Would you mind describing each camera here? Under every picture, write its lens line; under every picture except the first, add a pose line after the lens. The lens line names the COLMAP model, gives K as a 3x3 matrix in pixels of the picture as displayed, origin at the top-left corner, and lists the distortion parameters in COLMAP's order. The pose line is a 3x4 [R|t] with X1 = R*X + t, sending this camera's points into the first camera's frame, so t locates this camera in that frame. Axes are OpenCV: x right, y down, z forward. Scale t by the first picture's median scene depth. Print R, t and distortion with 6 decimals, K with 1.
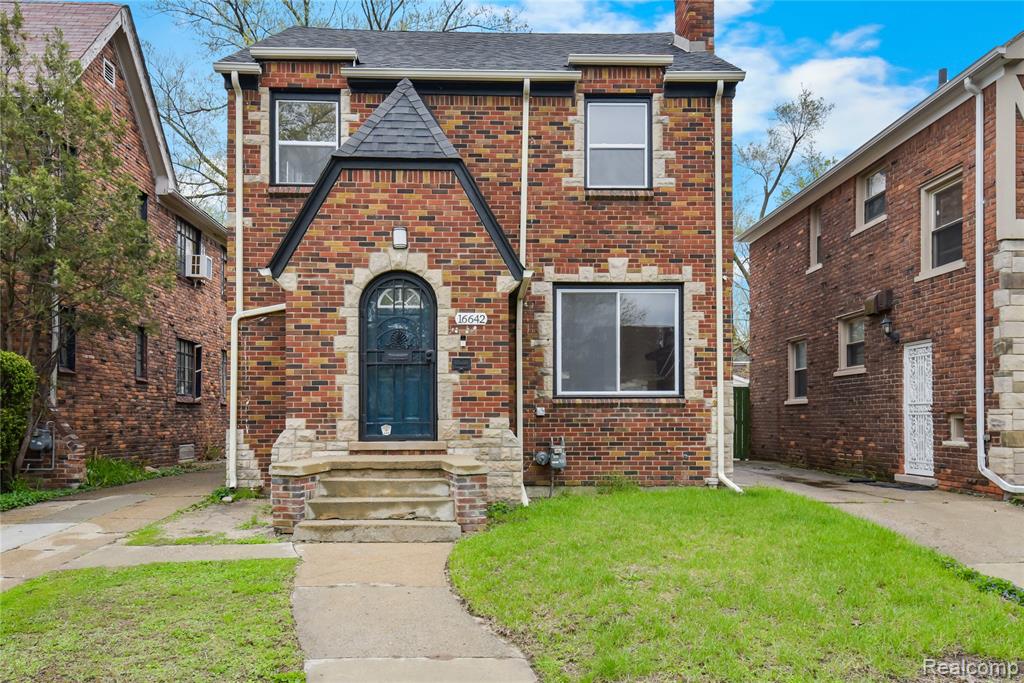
lens RADIAL K [[723.5, 0, 509.9], [0, 723.5, 385.0], [0, 0, 1]] dist [0.029704, 0.000596]
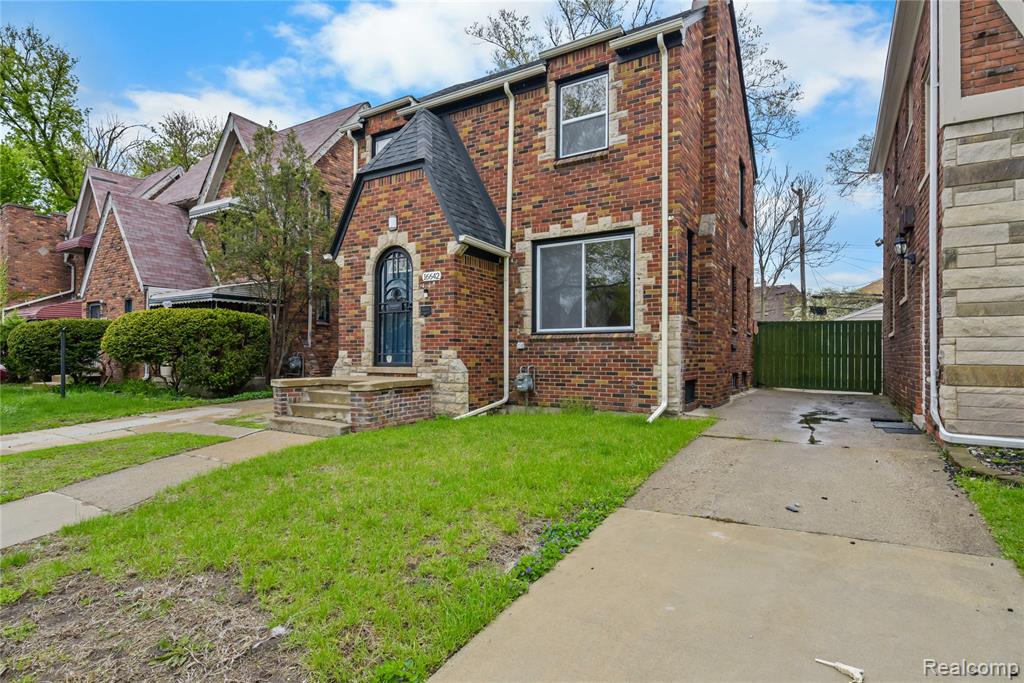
lens RADIAL K [[527.2, 0, 518.5], [0, 527.2, 335.6], [0, 0, 1]] dist [0.005432, -0.002953]
pose [[0.839207, -0.016689, -0.543556, 0.531210], [0.023013, 0.999723, 0.004835, 0.014903], [0.543325, -0.016566, 0.839359, 0.233782]]
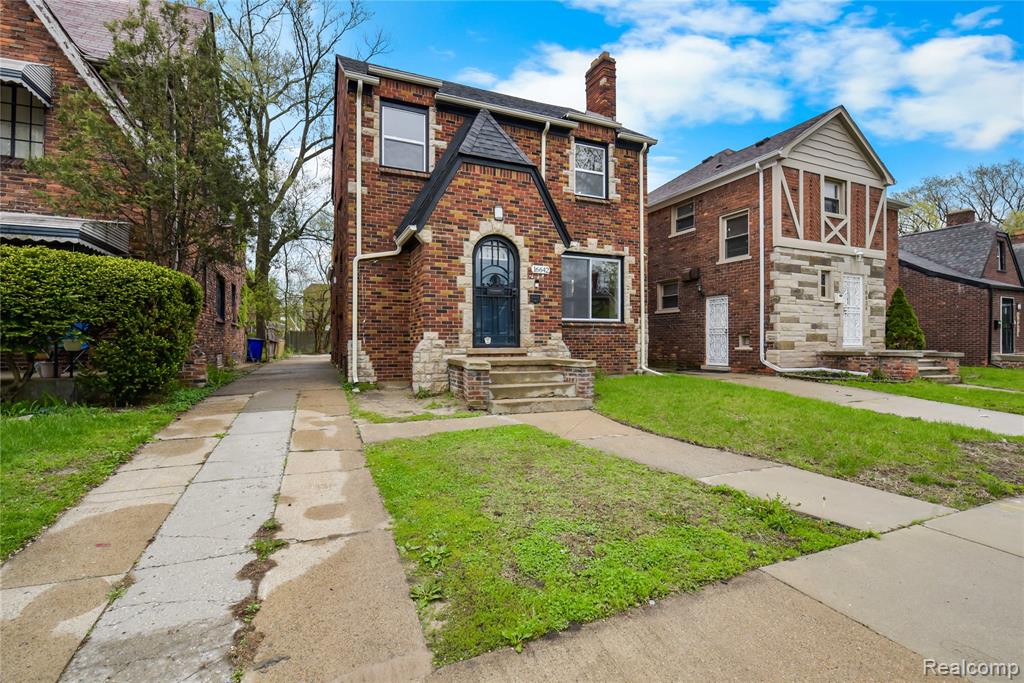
lens RADIAL K [[451.1, 0, 502.6], [0, 451.1, 325.2], [0, 0, 1]] dist [-0.000210, -0.000688]
pose [[0.933963, 0.015226, 0.357046, -0.416102], [-0.019722, 0.999765, 0.008954, 0.019056], [-0.356826, -0.015404, 0.934044, 0.102048]]
